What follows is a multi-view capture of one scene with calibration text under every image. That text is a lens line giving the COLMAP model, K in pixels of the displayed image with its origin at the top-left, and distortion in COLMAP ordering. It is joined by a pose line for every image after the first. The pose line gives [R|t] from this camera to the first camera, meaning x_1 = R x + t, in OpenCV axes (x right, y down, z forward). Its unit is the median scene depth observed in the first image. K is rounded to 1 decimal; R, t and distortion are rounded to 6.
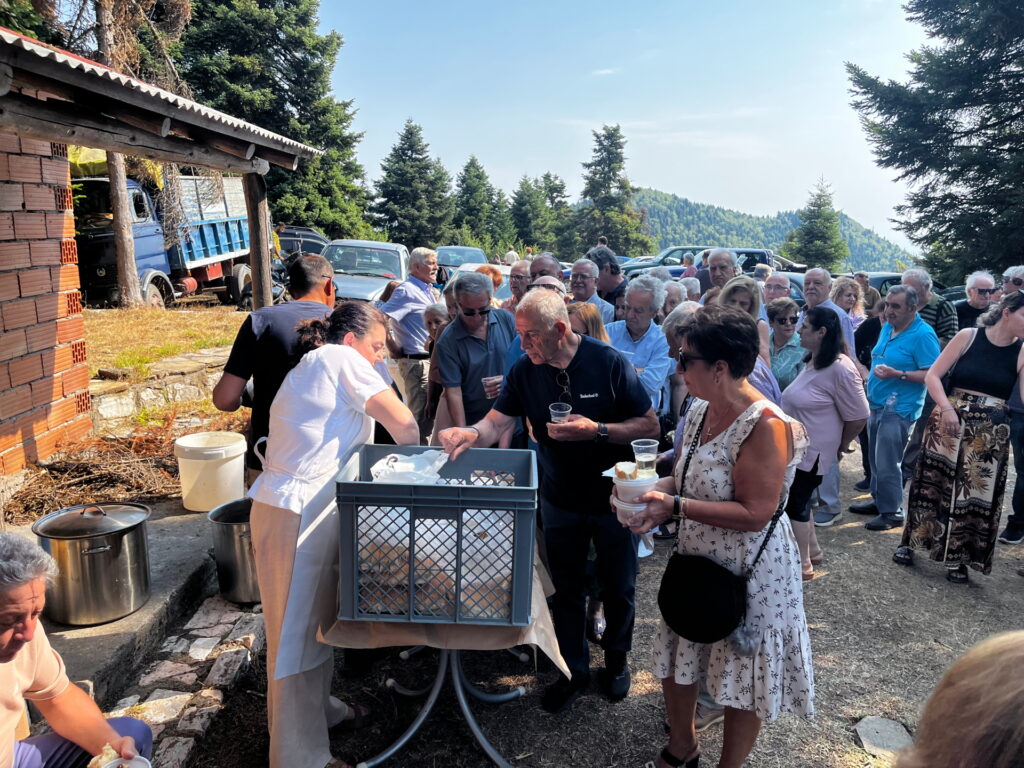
lens RADIAL K [[783.7, 0, 513.5], [0, 783.7, 391.1], [0, 0, 1]] dist [0.062622, -0.086036]
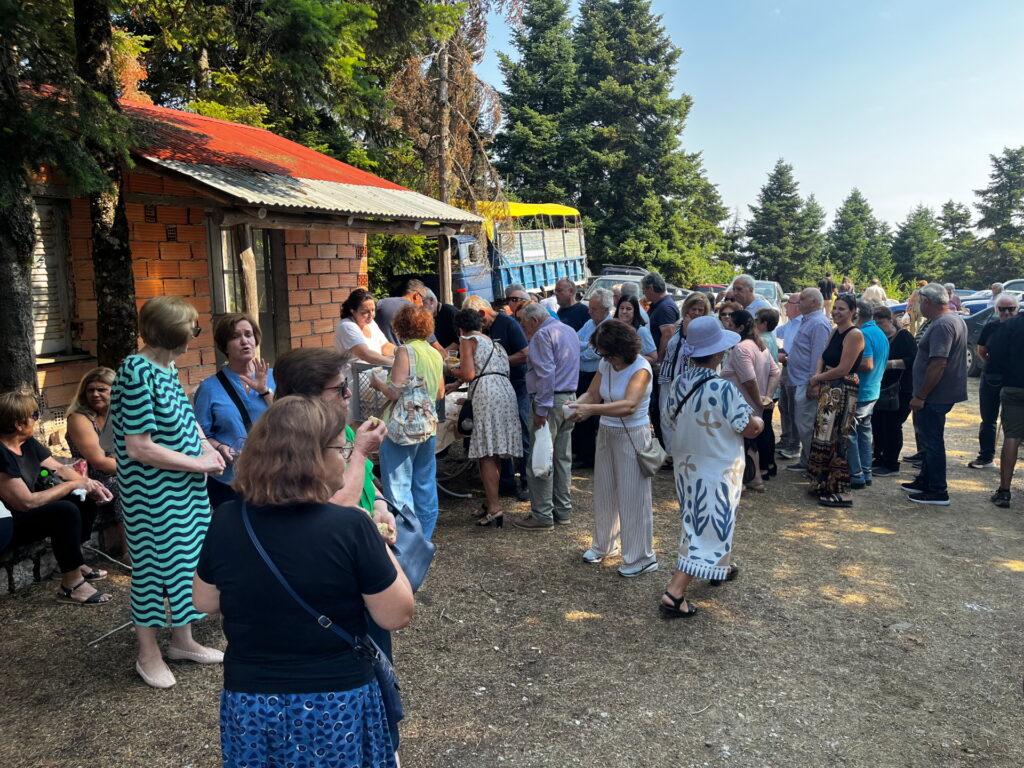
lens RADIAL K [[783.7, 0, 506.9], [0, 783.7, 377.3], [0, 0, 1]] dist [0.062622, -0.086036]
pose [[0.875920, 0.048086, -0.480054, 0.212509], [-0.079873, 0.995743, -0.045997, 0.037072], [0.475798, 0.078634, 0.876032, -0.147322]]
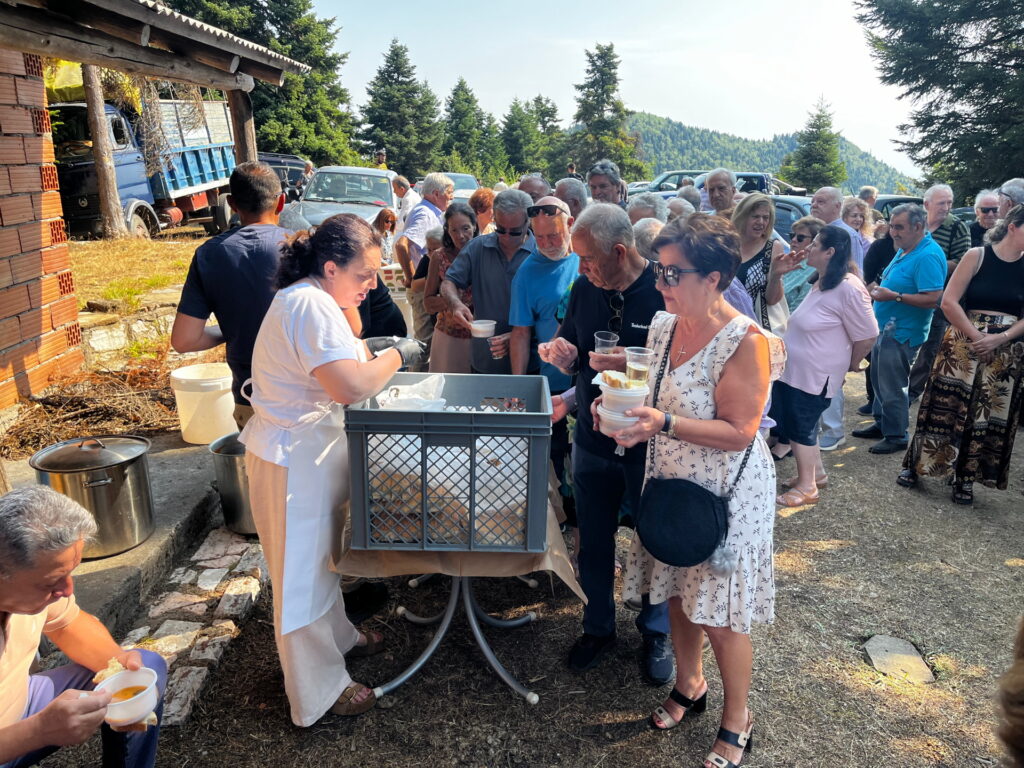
lens RADIAL K [[783.7, 0, 513.2], [0, 783.7, 392.8], [0, 0, 1]] dist [0.062622, -0.086036]
pose [[0.999880, -0.013172, 0.008107, -0.003916], [0.012405, 0.996010, 0.088371, 0.001898], [-0.009239, -0.088260, 0.996055, 0.006232]]
